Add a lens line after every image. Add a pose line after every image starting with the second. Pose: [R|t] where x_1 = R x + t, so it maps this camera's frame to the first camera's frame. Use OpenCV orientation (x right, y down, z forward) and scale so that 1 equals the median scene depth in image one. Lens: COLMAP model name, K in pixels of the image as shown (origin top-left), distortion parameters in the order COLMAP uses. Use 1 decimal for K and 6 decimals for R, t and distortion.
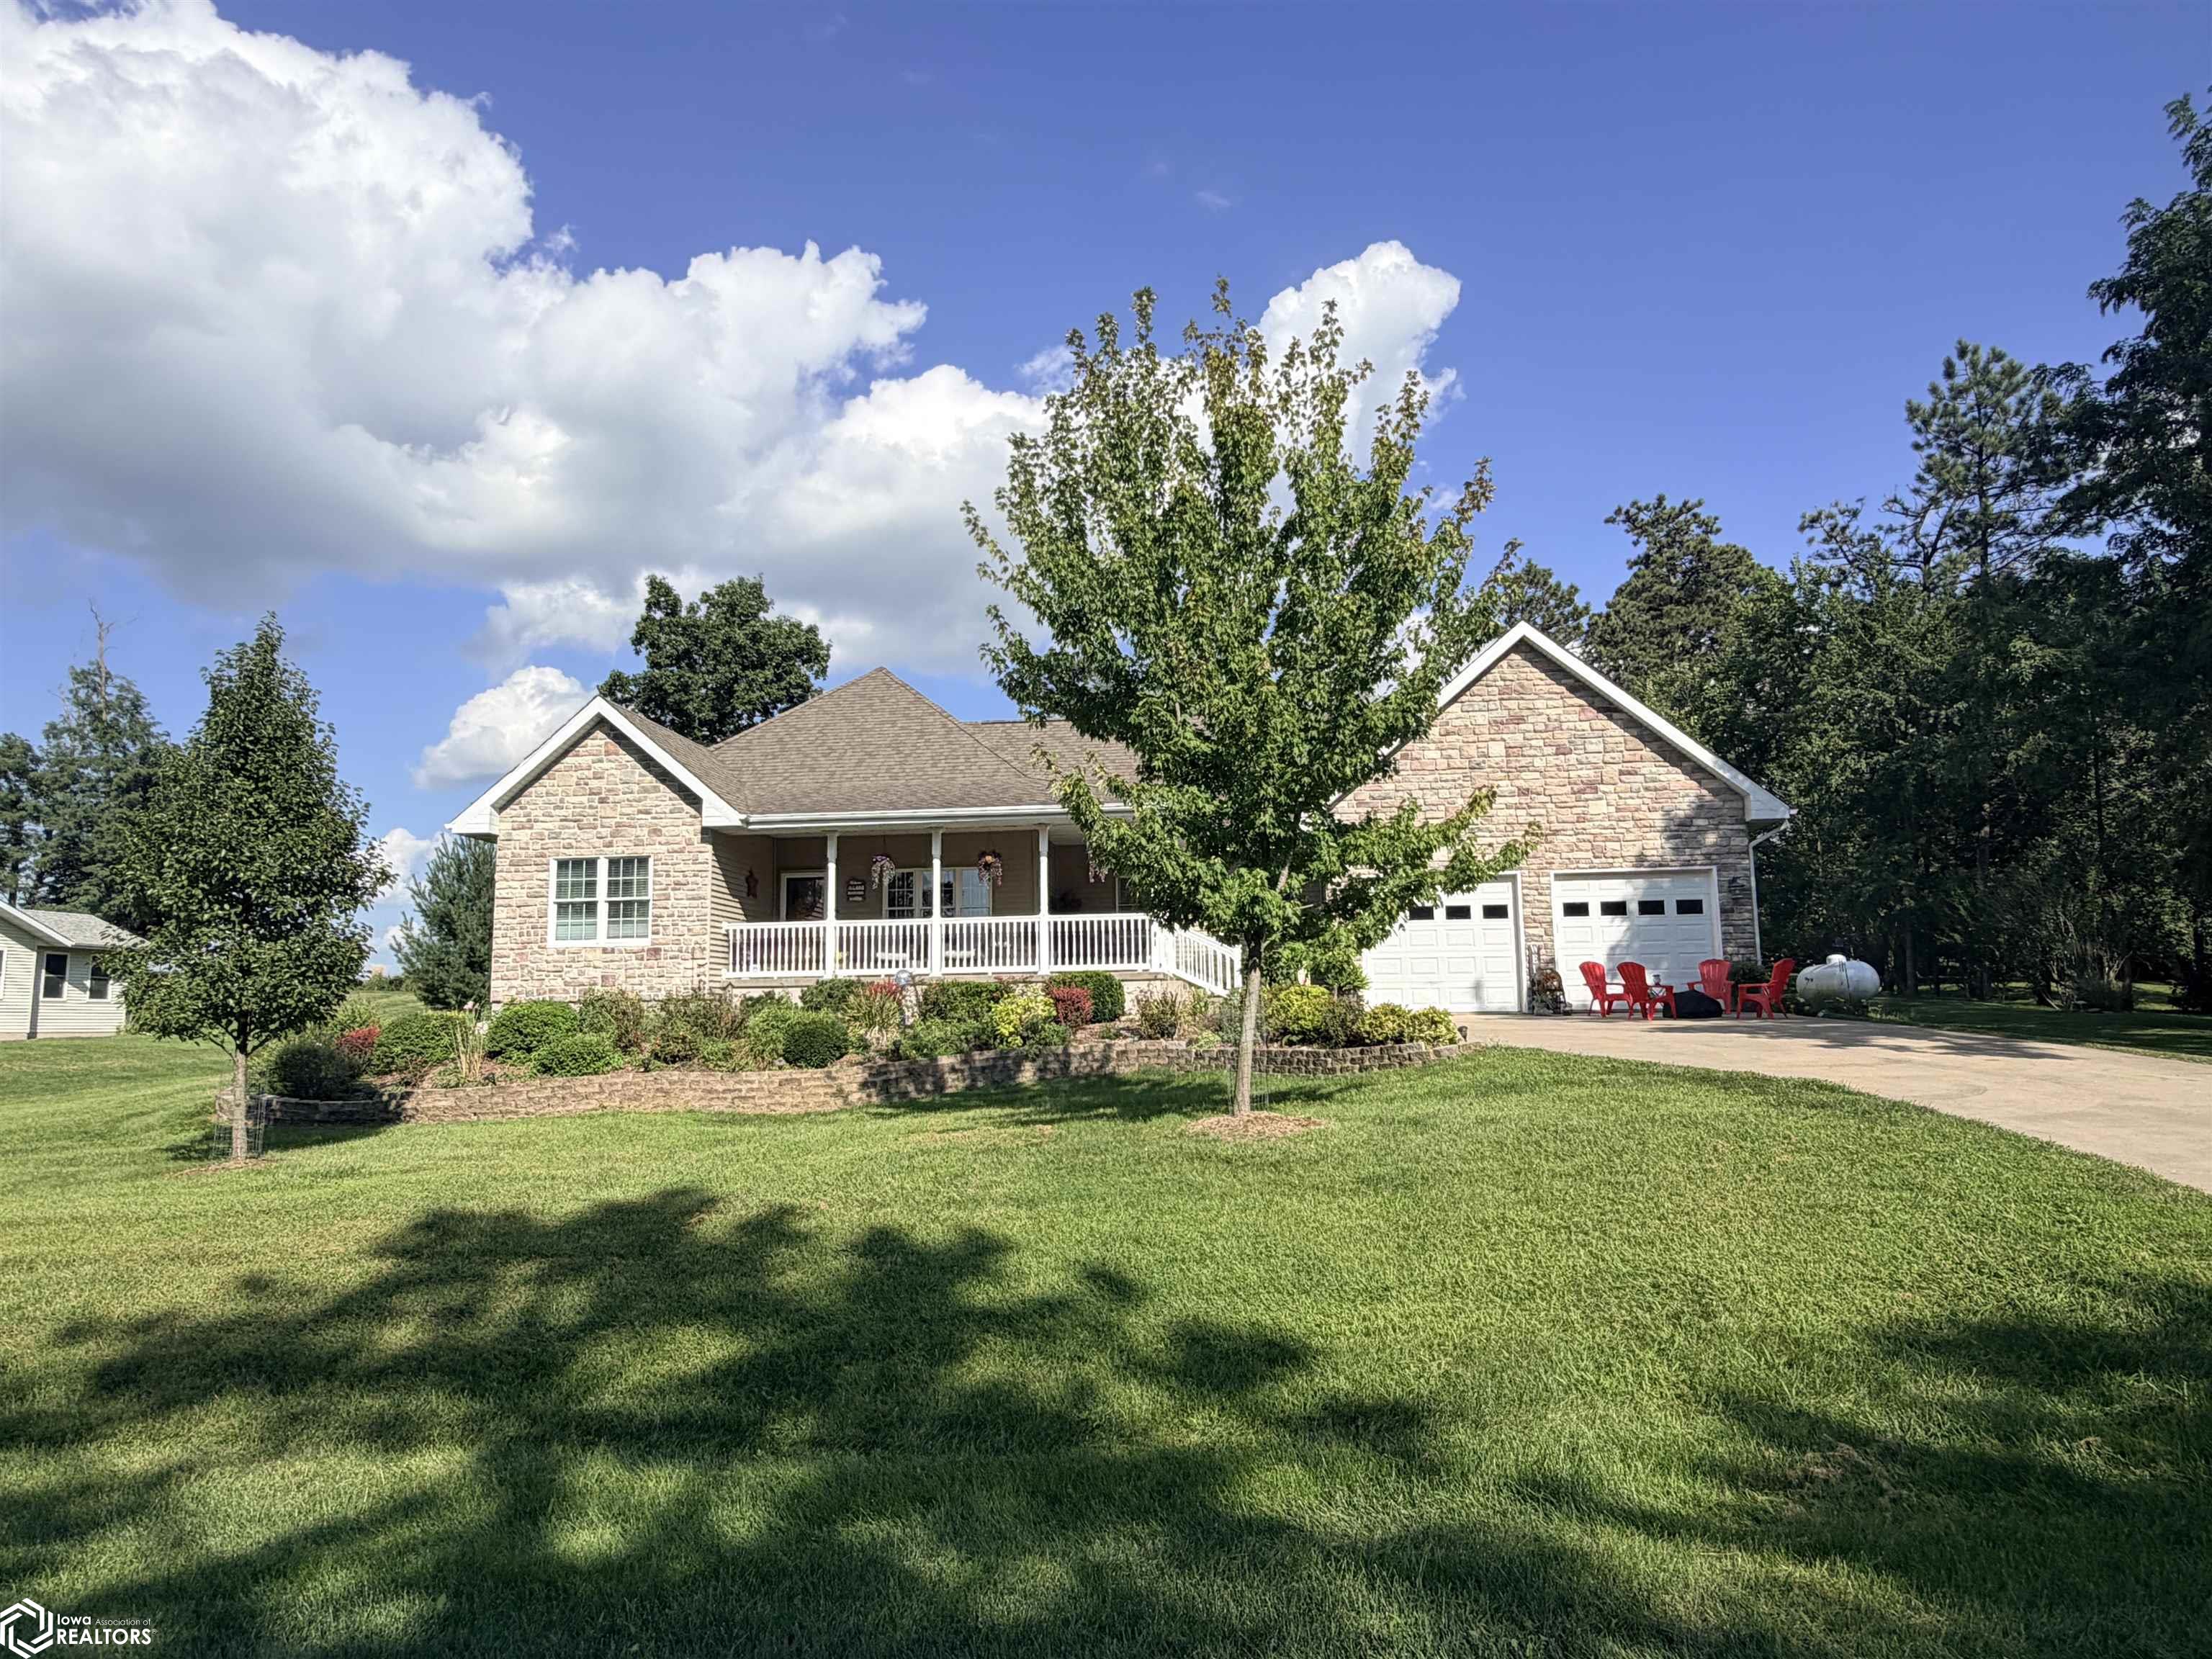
lens RADIAL K [[1399.8, 0, 1098.0], [0, 1399.8, 833.1], [0, 0, 1]] dist [-0.003889, -0.001335]
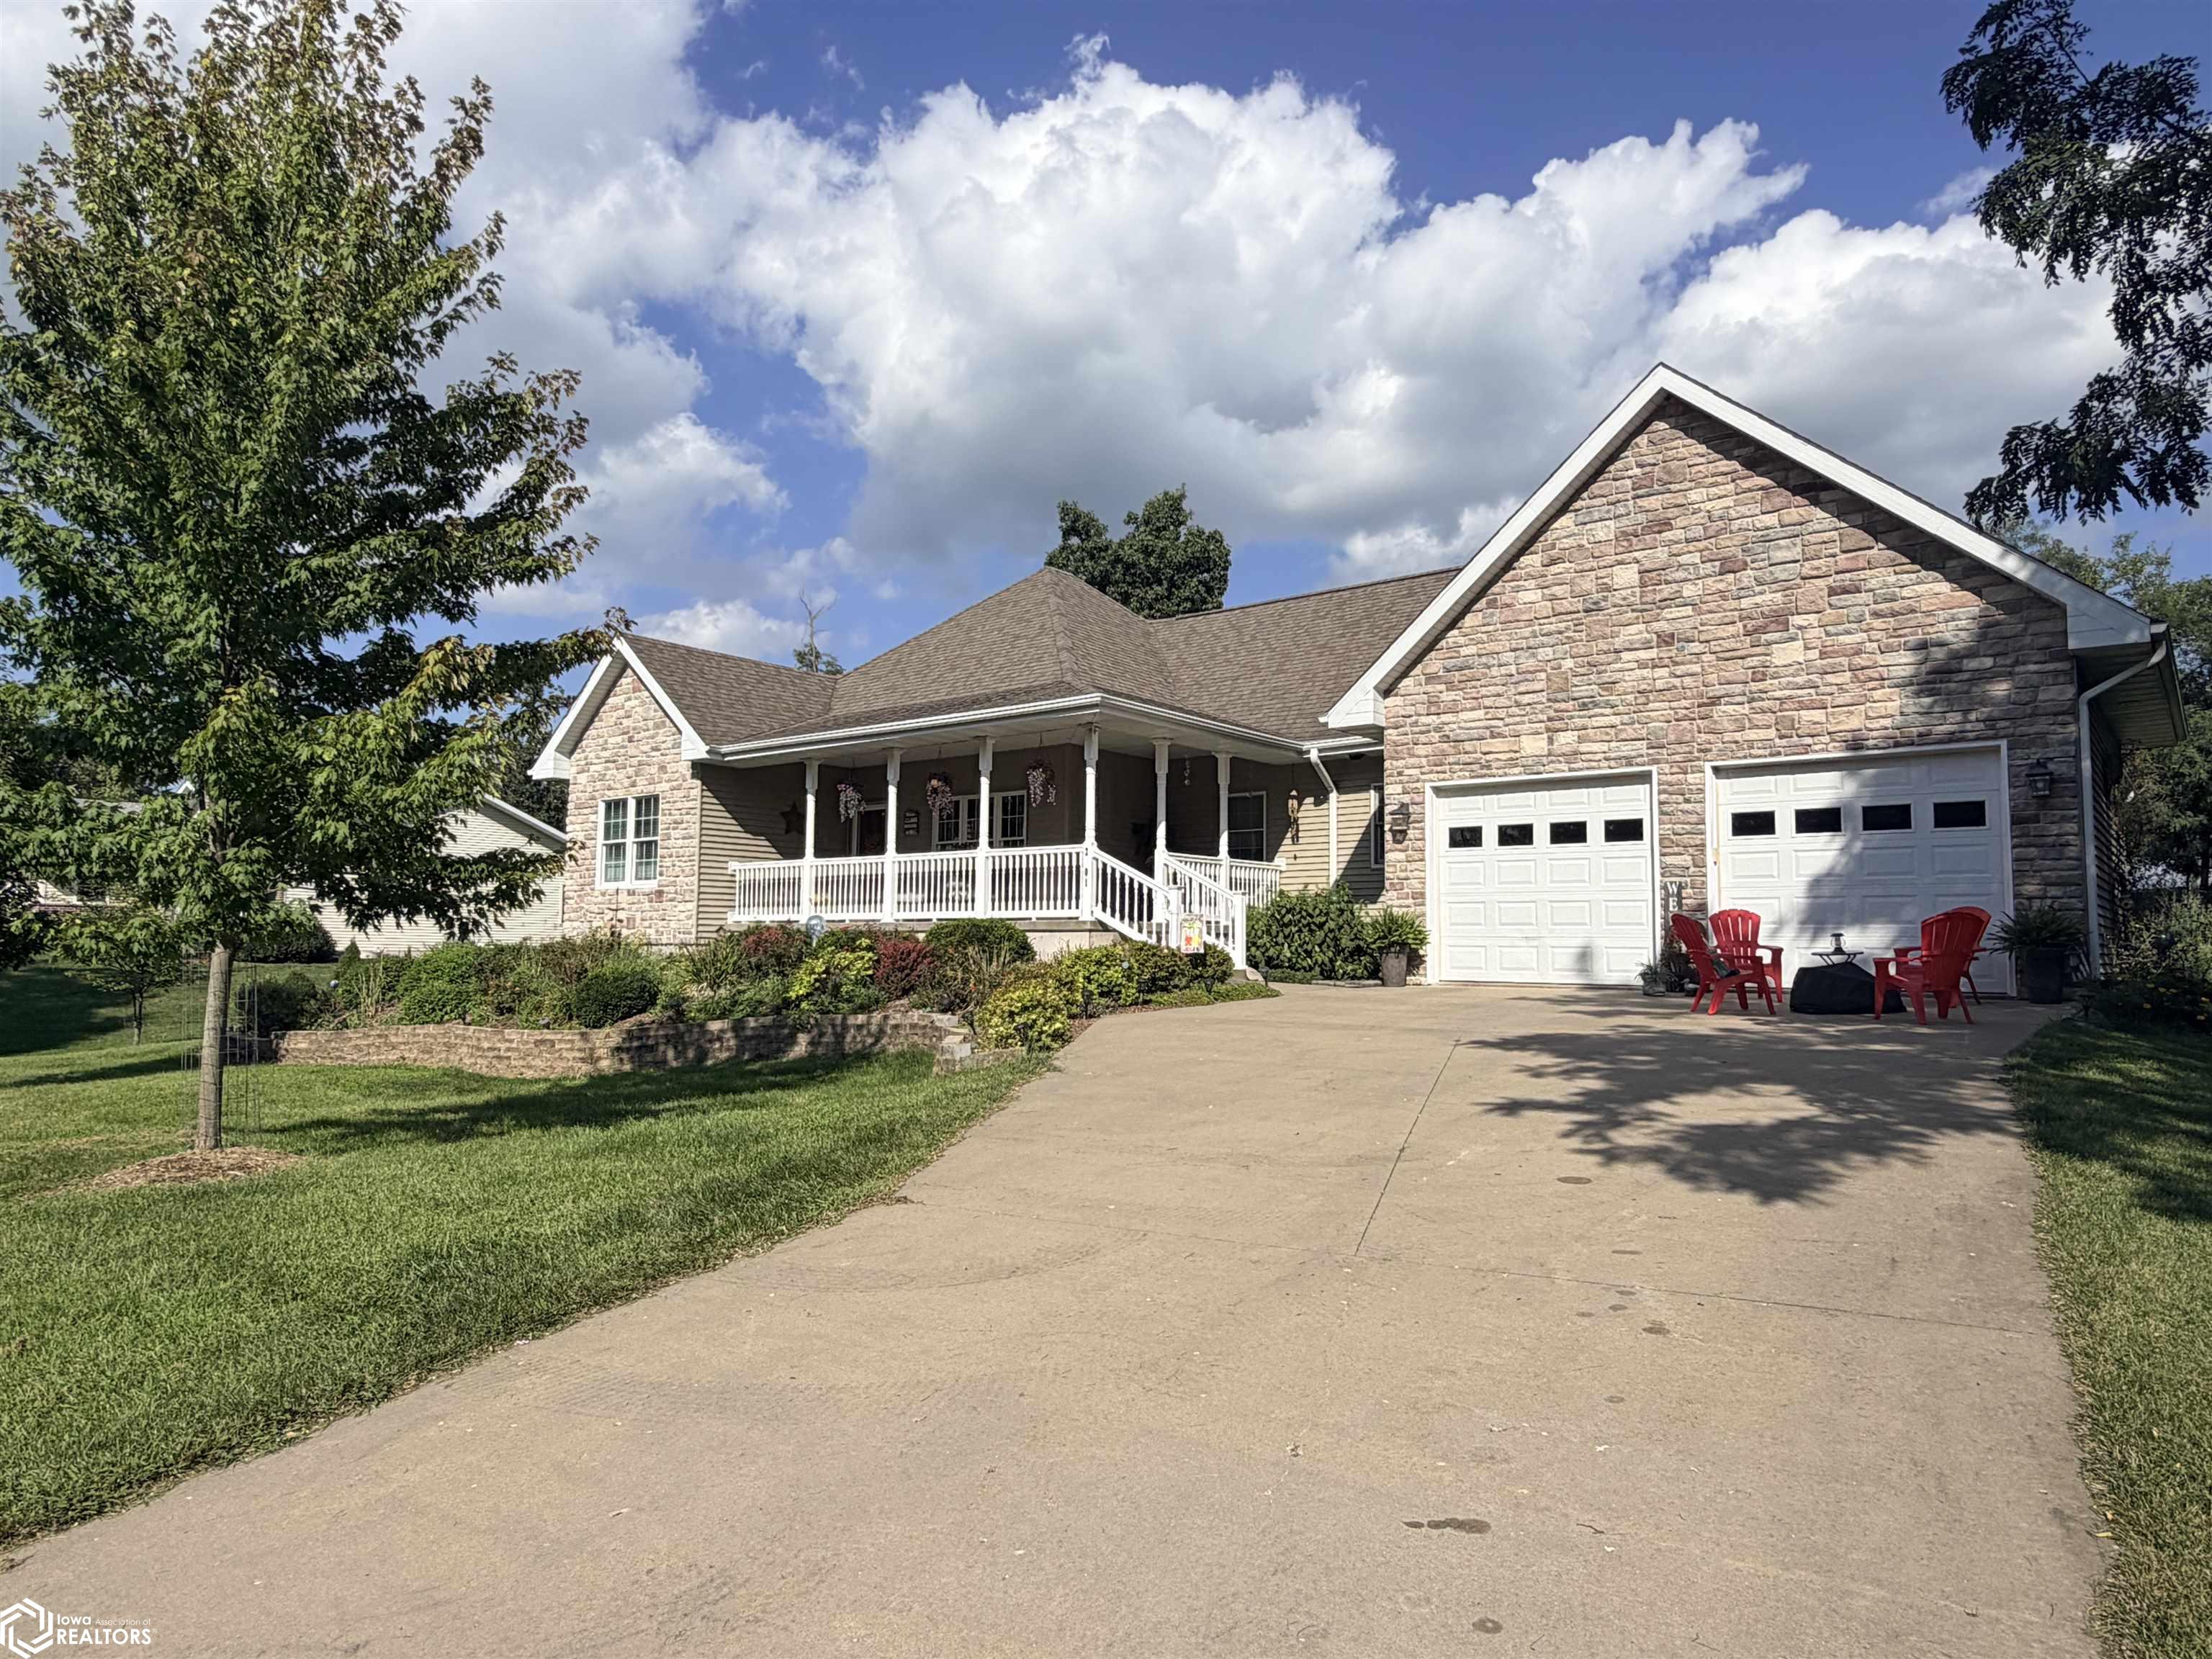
lens RADIAL K [[1403.5, 0, 1100.6], [0, 1403.5, 840.1], [0, 0, 1]] dist [-0.006994, -0.001683]
pose [[0.845973, -0.020327, -0.532838, 0.443546], [0.051054, 0.997770, 0.042993, 0.021498], [0.530776, -0.063575, 0.845125, 0.340984]]
